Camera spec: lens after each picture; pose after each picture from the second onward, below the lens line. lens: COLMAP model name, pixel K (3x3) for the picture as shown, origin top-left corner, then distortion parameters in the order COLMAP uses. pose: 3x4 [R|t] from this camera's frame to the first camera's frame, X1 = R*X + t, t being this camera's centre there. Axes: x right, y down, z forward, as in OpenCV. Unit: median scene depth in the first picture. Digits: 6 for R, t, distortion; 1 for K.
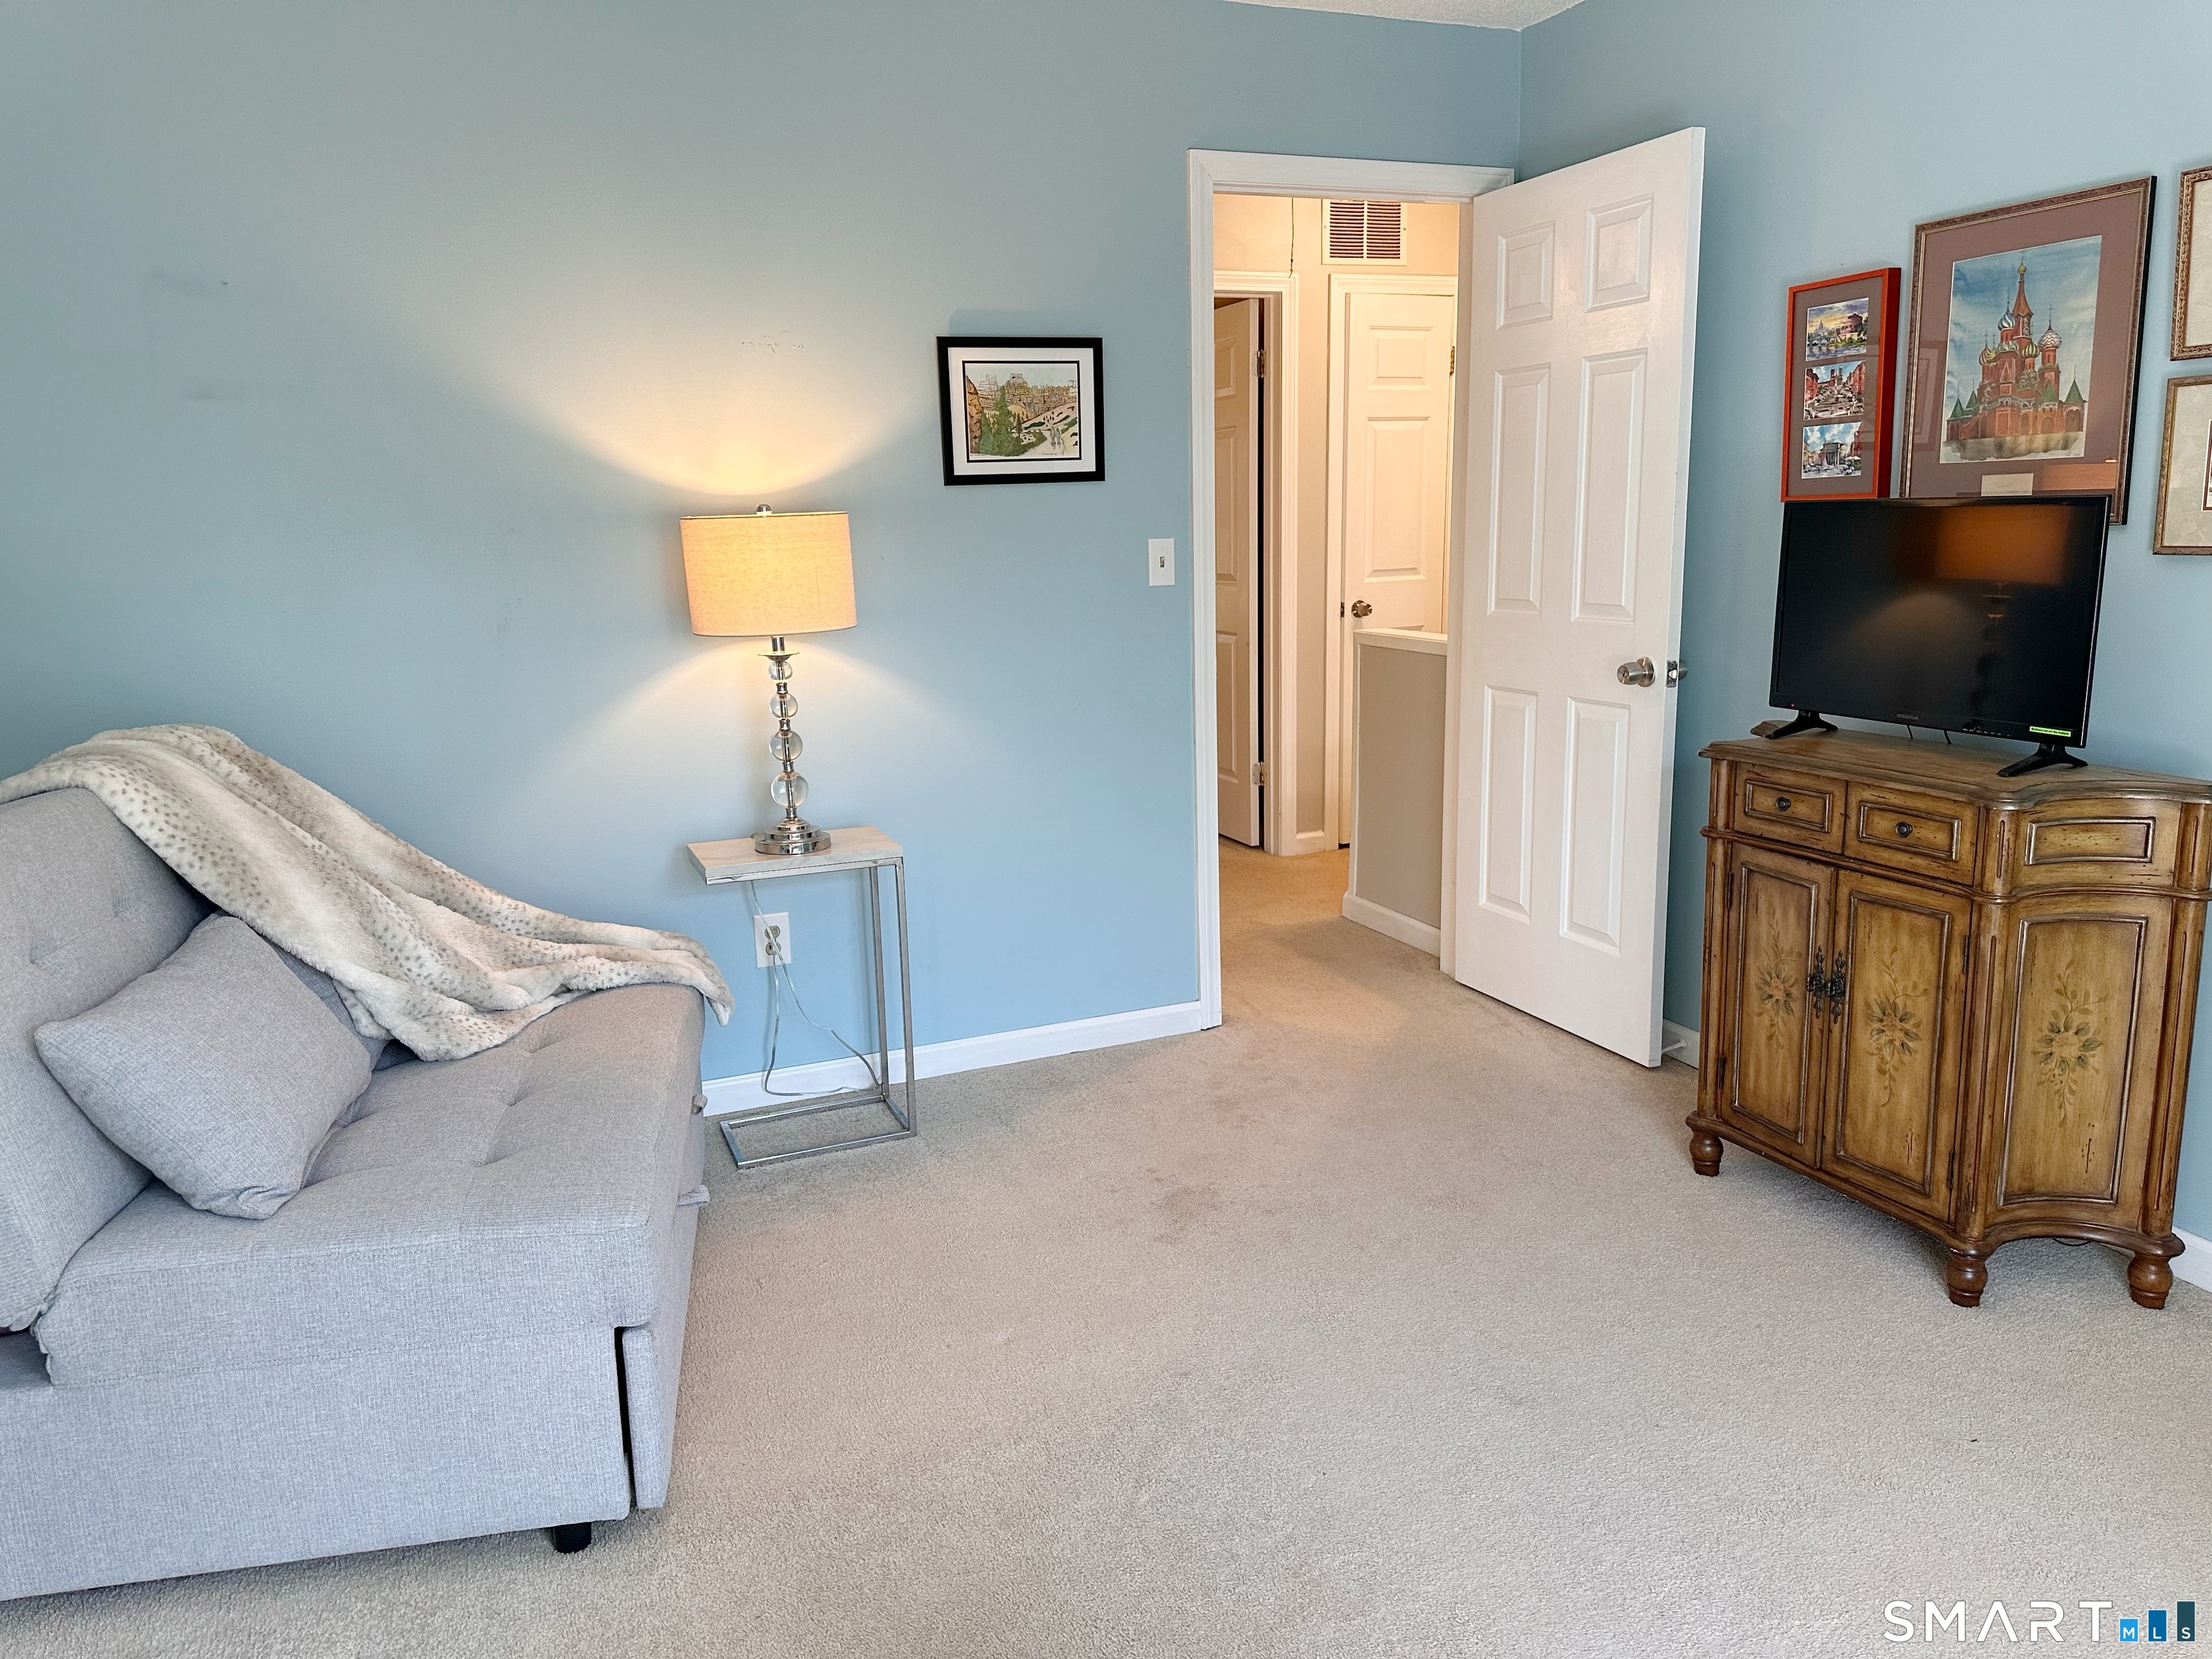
lens RADIAL K [[1584.5, 0, 1113.9], [0, 1584.5, 830.1], [0, 0, 1]] dist [0.094033, -0.138203]
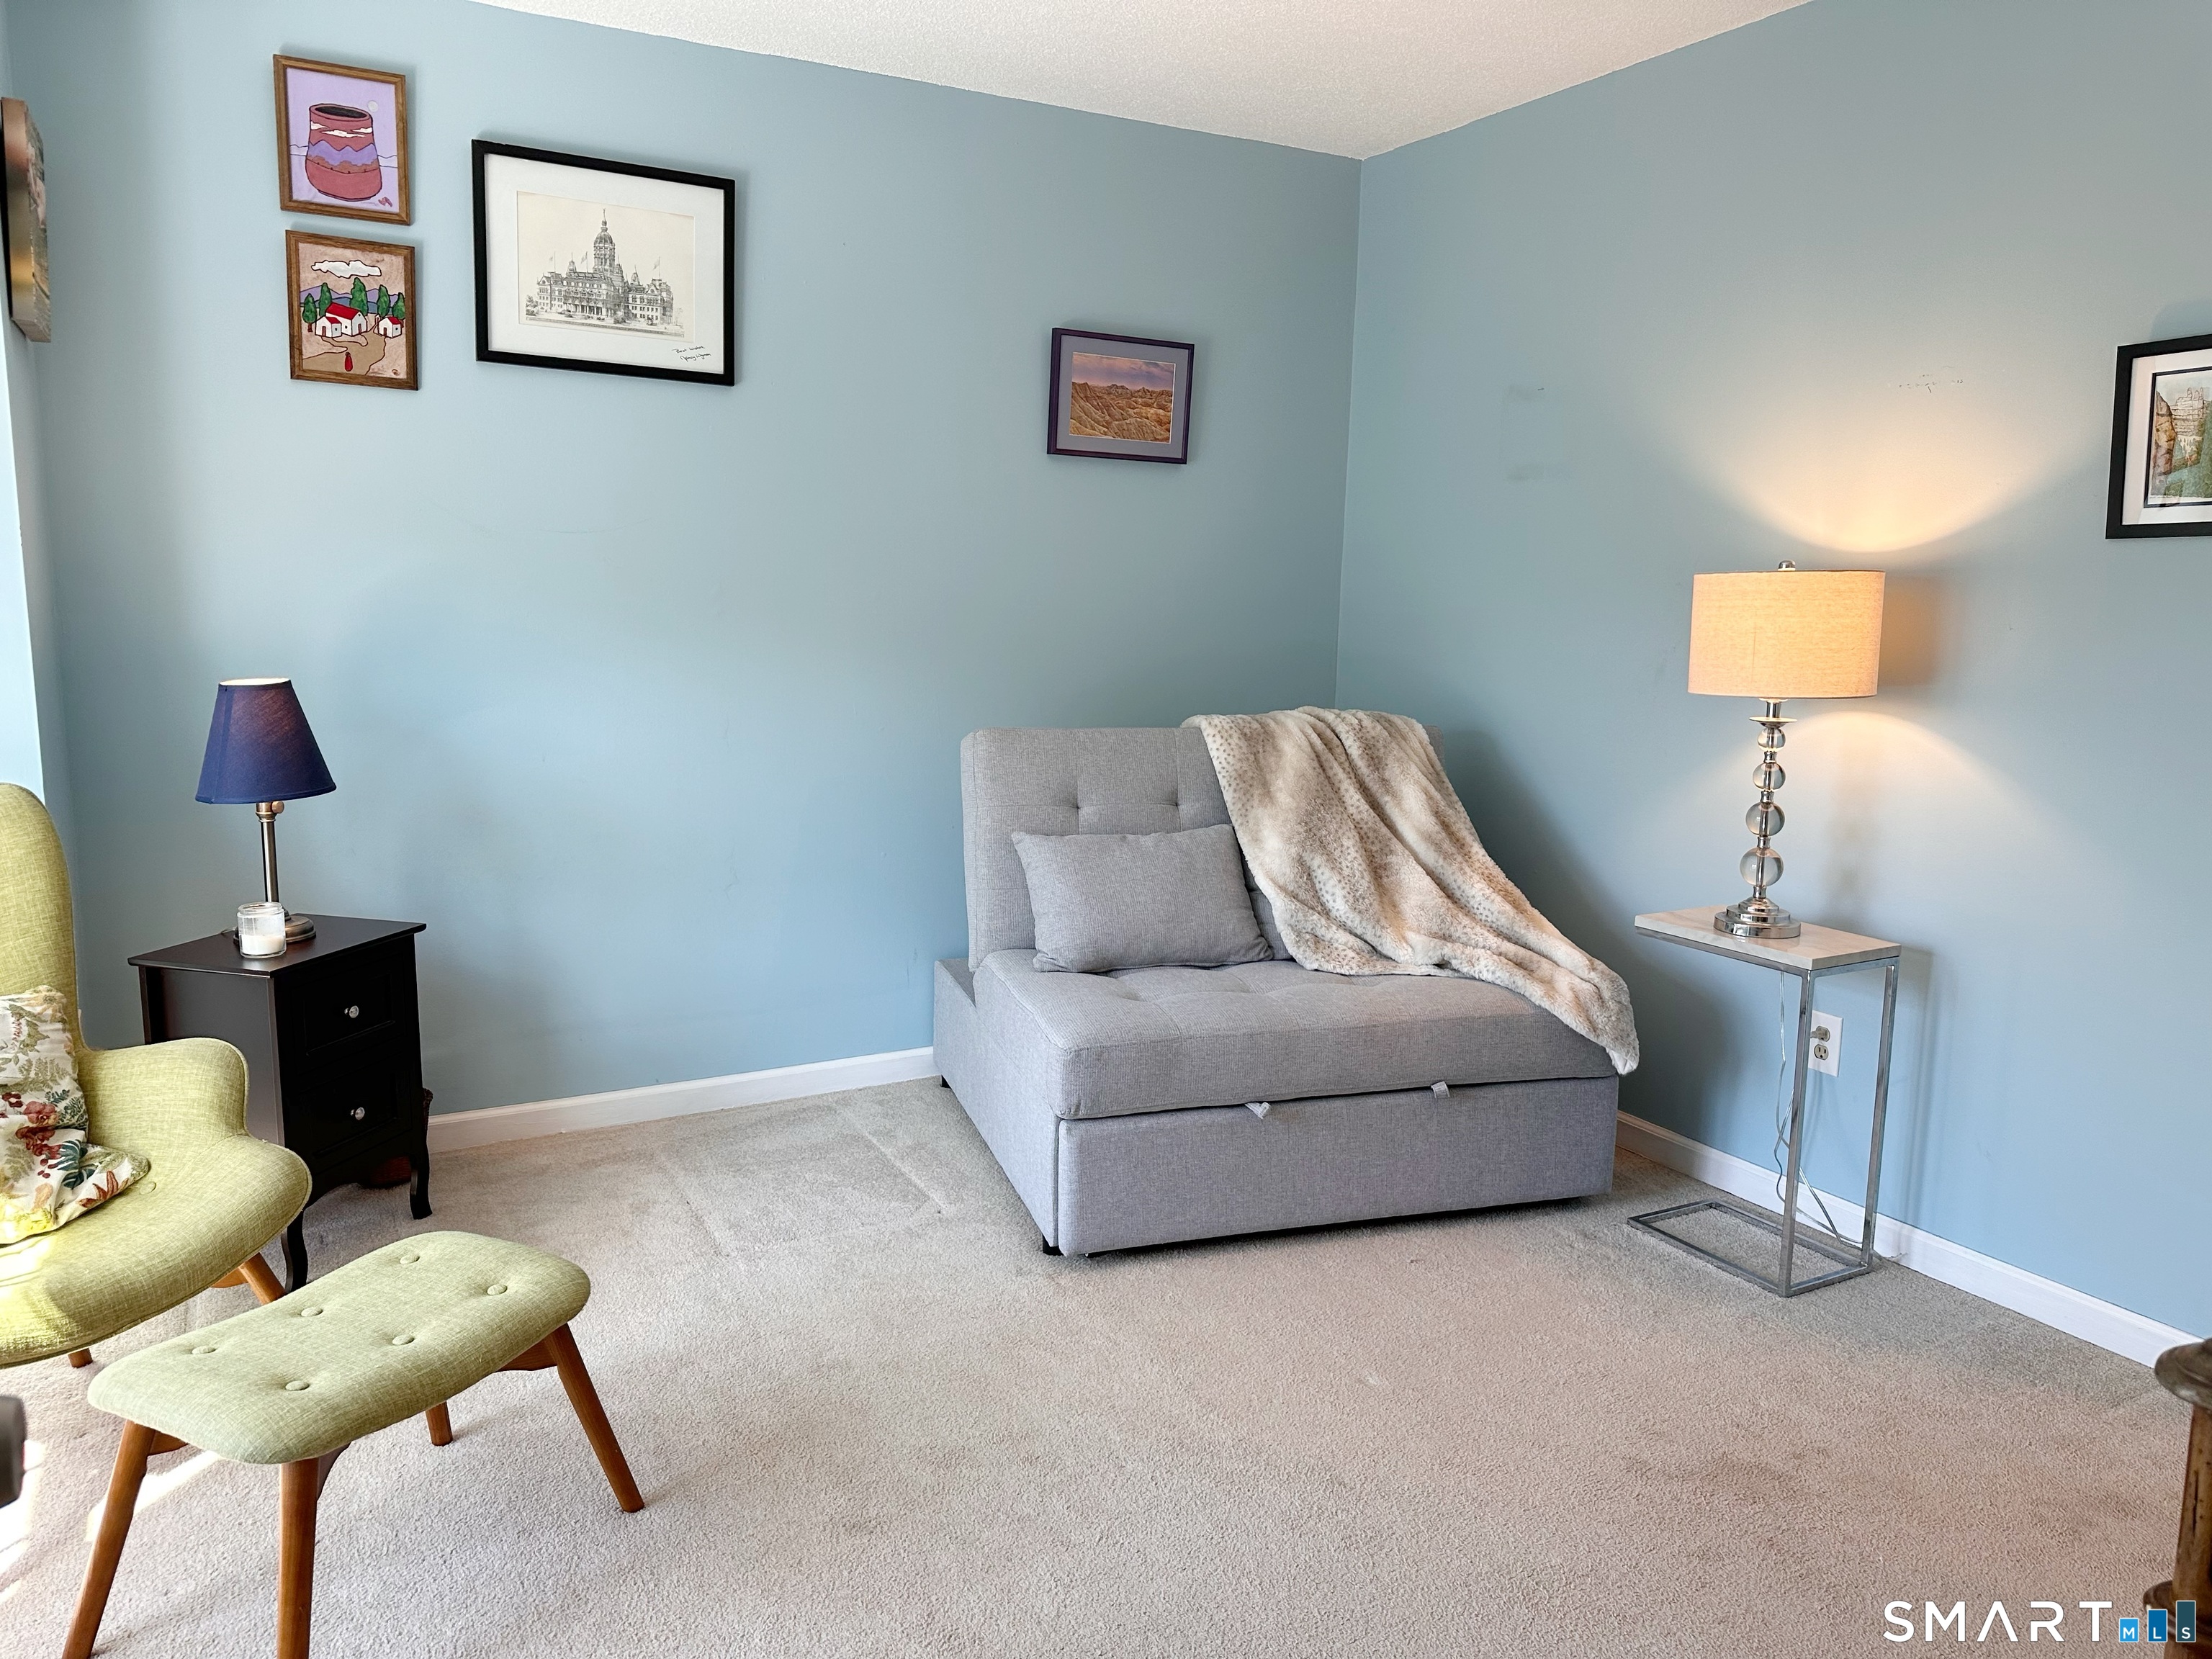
lens RADIAL K [[1601.0, 0, 1104.2], [0, 1601.0, 792.4], [0, 0, 1]] dist [0.093830, -0.075576]
pose [[0.132181, 0.150343, -0.979758, 0.631845], [-0.213924, 0.969464, 0.119903, -0.094189], [0.967866, 0.193745, 0.160307, 0.451621]]
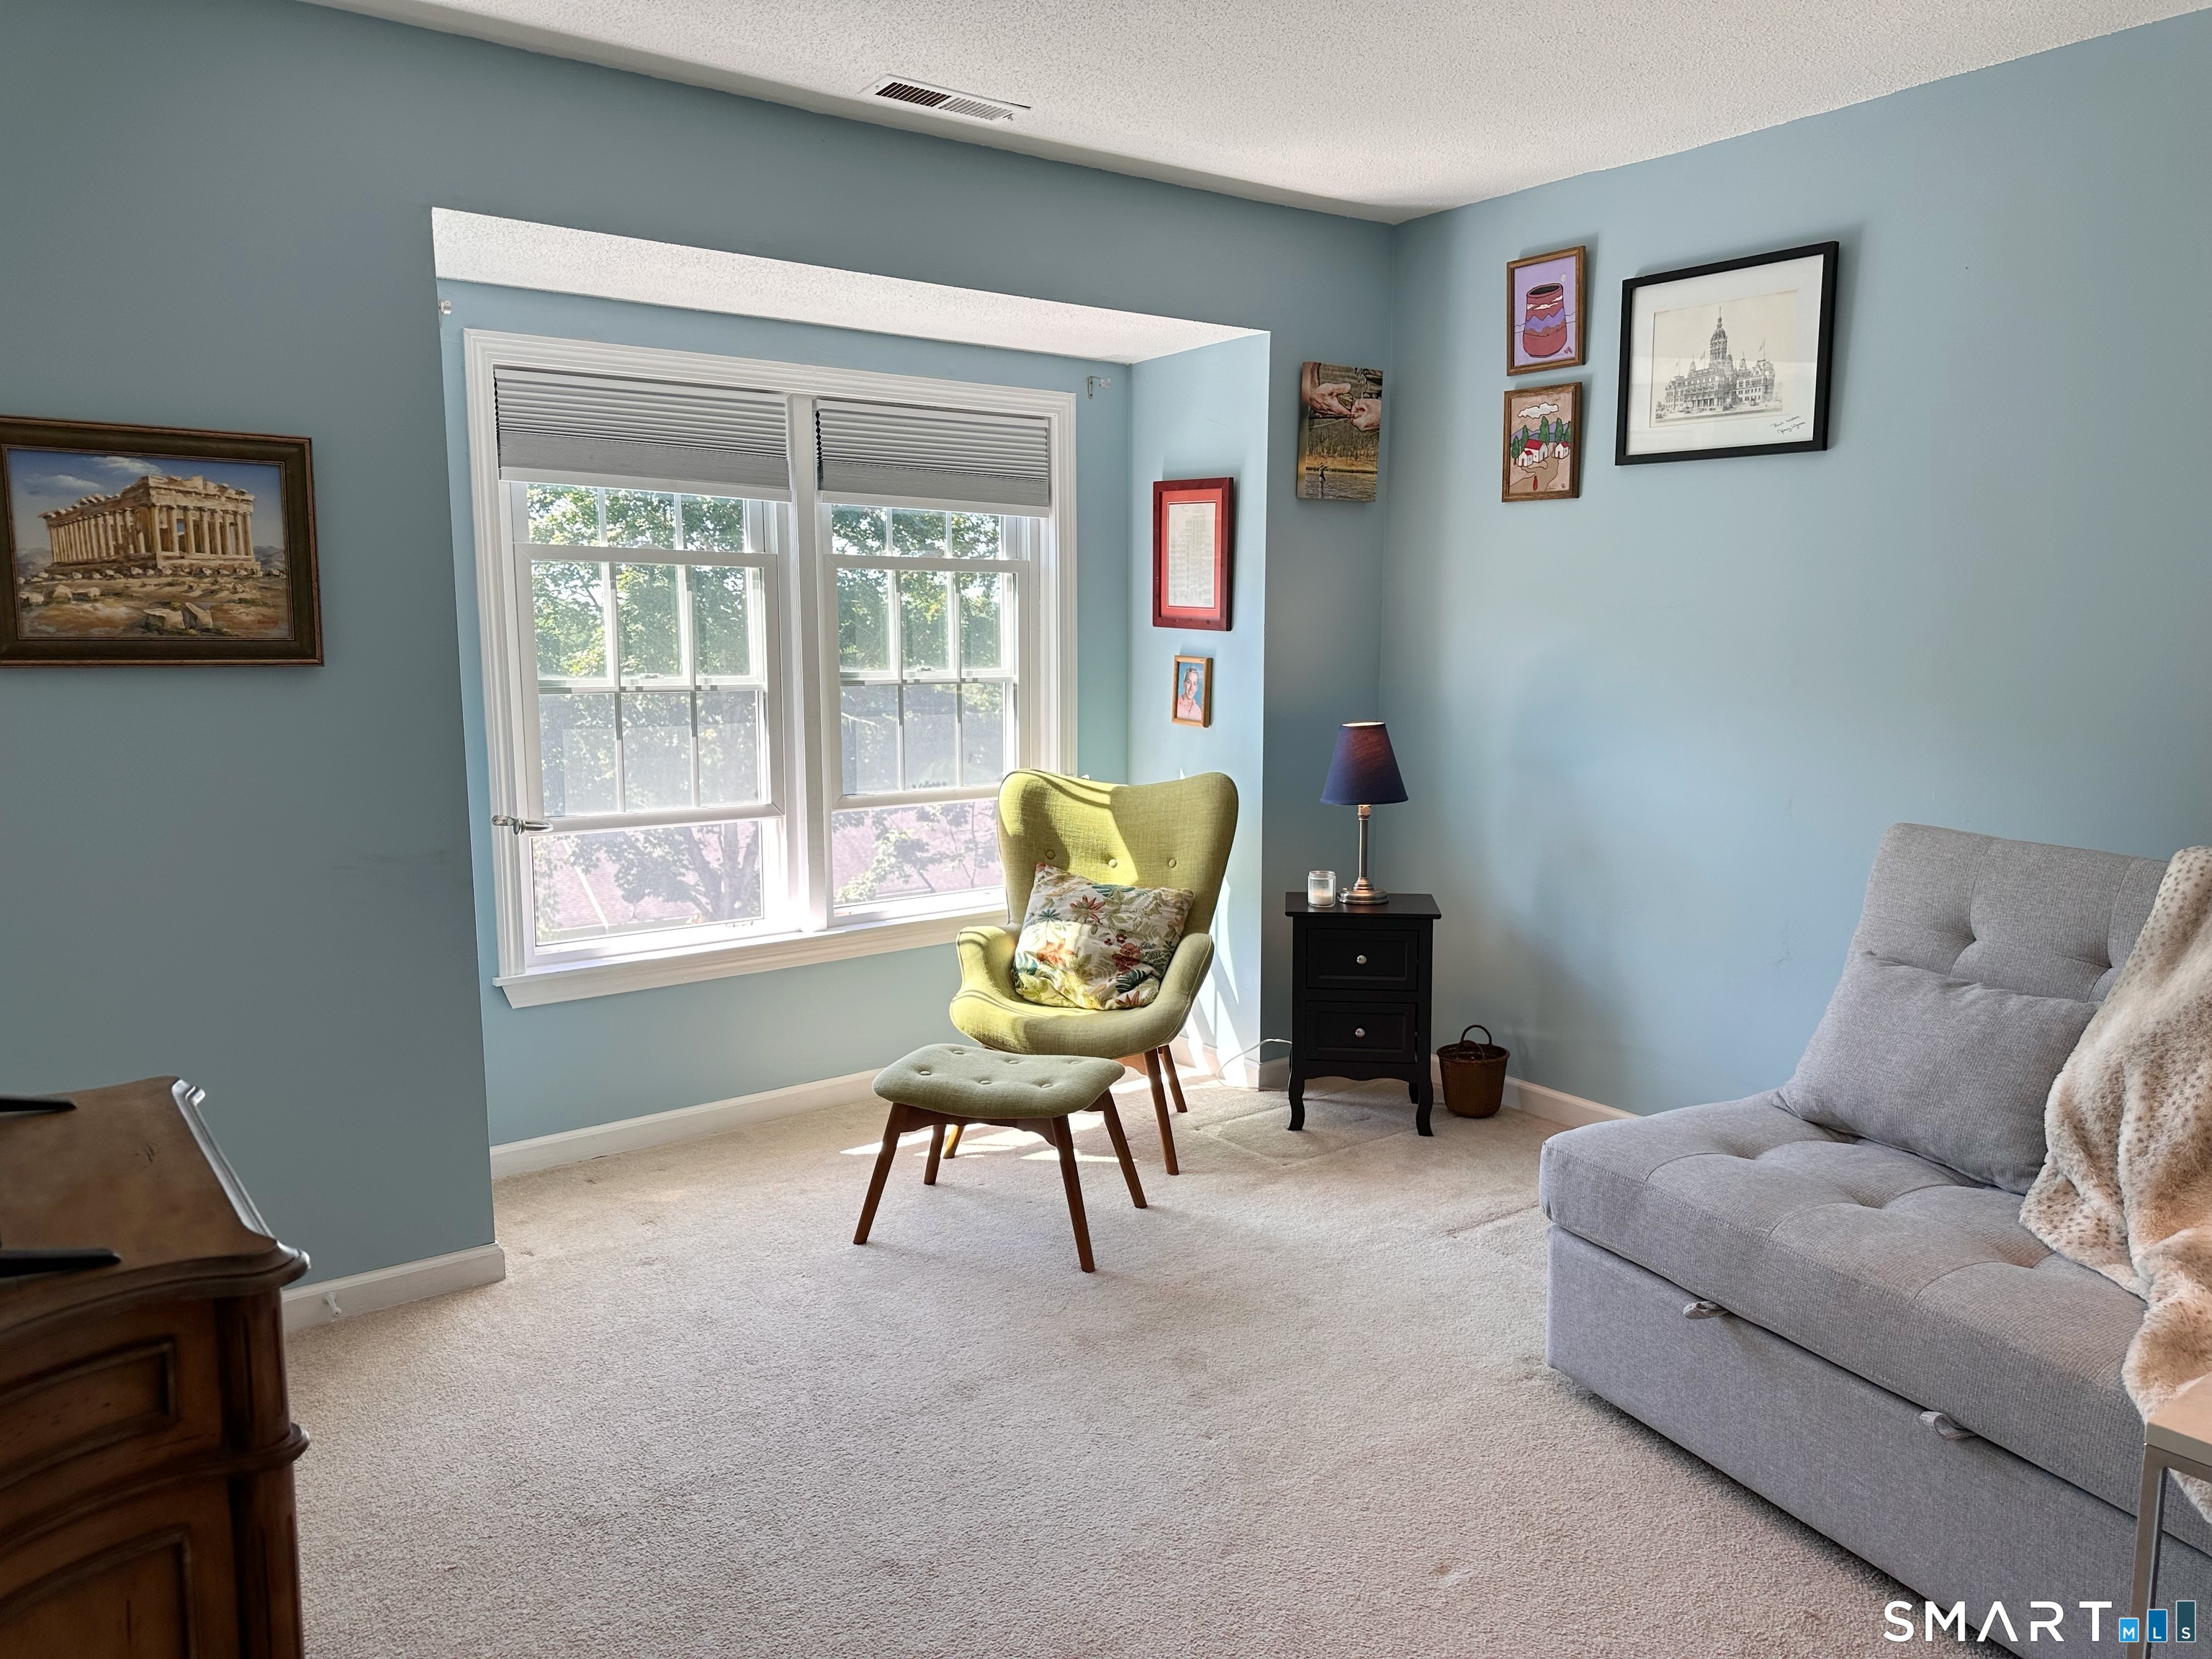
lens RADIAL K [[1584.5, 0, 1113.9], [0, 1584.5, 830.1], [0, 0, 1]] dist [0.094033, -0.138203]
pose [[-0.964619, 0.054711, -0.257909, 0.215667], [-0.033986, 0.944267, 0.327421, -0.271526], [0.261449, 0.324601, -0.908999, 1.249590]]
